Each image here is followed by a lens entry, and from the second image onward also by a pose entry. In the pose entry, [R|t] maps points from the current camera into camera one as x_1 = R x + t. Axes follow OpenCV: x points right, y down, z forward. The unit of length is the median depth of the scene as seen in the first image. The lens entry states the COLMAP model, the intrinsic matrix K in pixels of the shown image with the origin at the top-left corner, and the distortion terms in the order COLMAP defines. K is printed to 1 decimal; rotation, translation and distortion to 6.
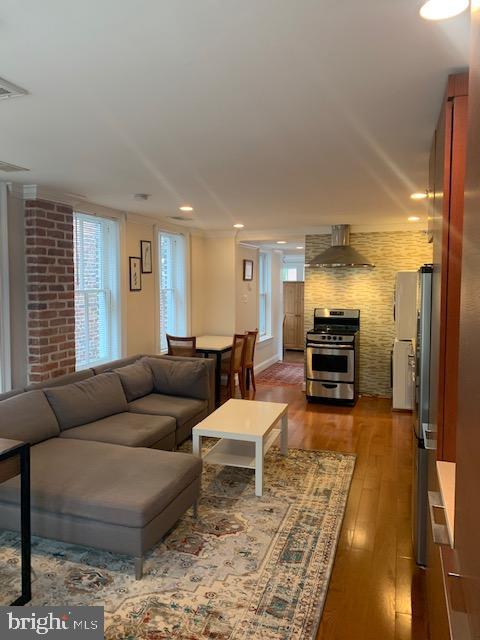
lens RADIAL K [[482.4, 0, 241.5], [0, 482.4, 312.2], [0, 0, 1]] dist [0.031184, -0.052150]
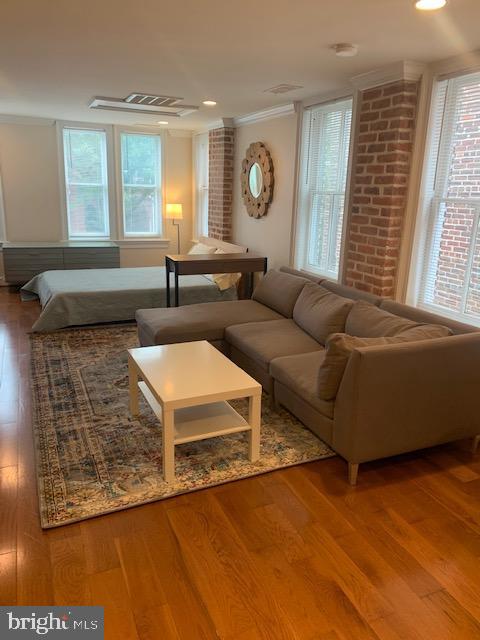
lens RADIAL K [[481.4, 0, 245.3], [0, 481.4, 321.5], [0, 0, 1]] dist [0.007081, -0.003030]
pose [[-0.739264, 0.152235, -0.655983, 0.358228], [-0.080011, 0.947357, 0.310022, -0.069983], [0.668646, 0.281674, -0.688166, 1.357965]]
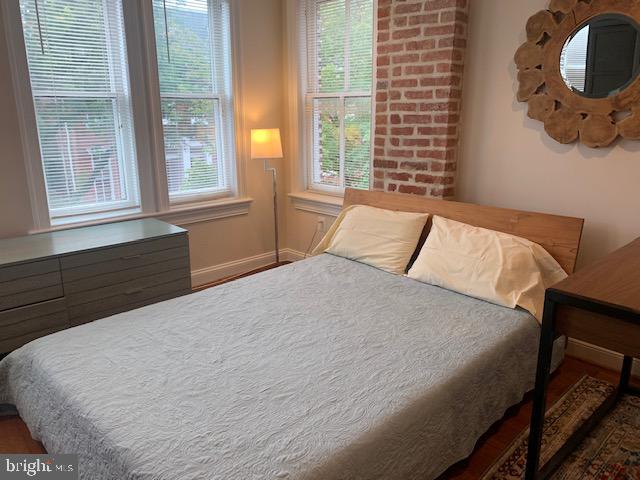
lens RADIAL K [[481.4, 0, 318.7], [0, 481.4, 238.3], [0, 0, 1]] dist [0.007081, -0.003030]
pose [[-0.472285, 0.216147, -0.854533, 0.102000], [-0.055828, 0.960186, 0.273726, 0.028528], [0.879676, 0.176984, -0.441414, 0.431903]]
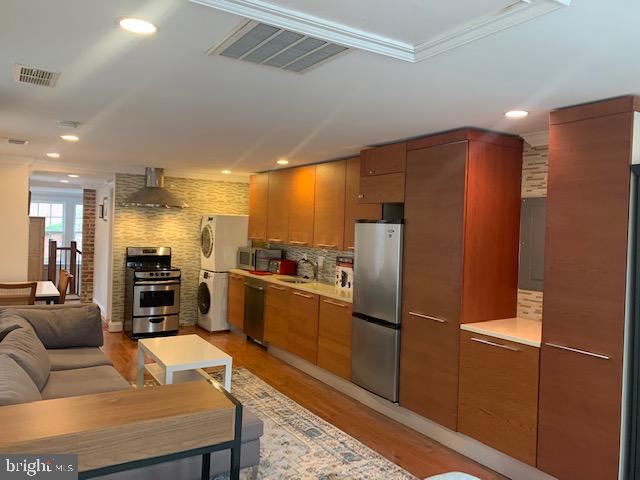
lens RADIAL K [[481.4, 0, 318.7], [0, 481.4, 238.3], [0, 0, 1]] dist [0.007081, -0.003030]
pose [[0.624524, 0.000067, 0.781006, -0.562212], [0.015562, 0.999800, -0.012530, -0.009457], [-0.780851, 0.019980, 0.624398, 0.089014]]
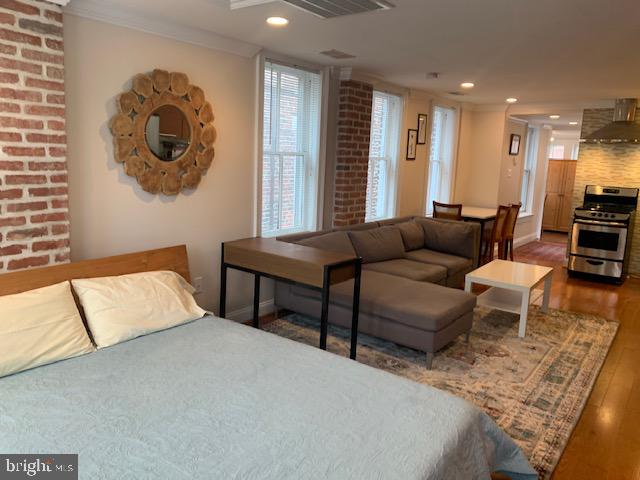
lens RADIAL K [[486.3, 0, 311.7], [0, 486.3, 236.9], [0, 0, 1]] dist [0.008618, -0.005840]
pose [[0.940815, 0.085996, -0.327829, -0.059170], [-0.054162, 0.992991, 0.105045, 0.033722], [0.334565, -0.081072, 0.938879, -0.196245]]
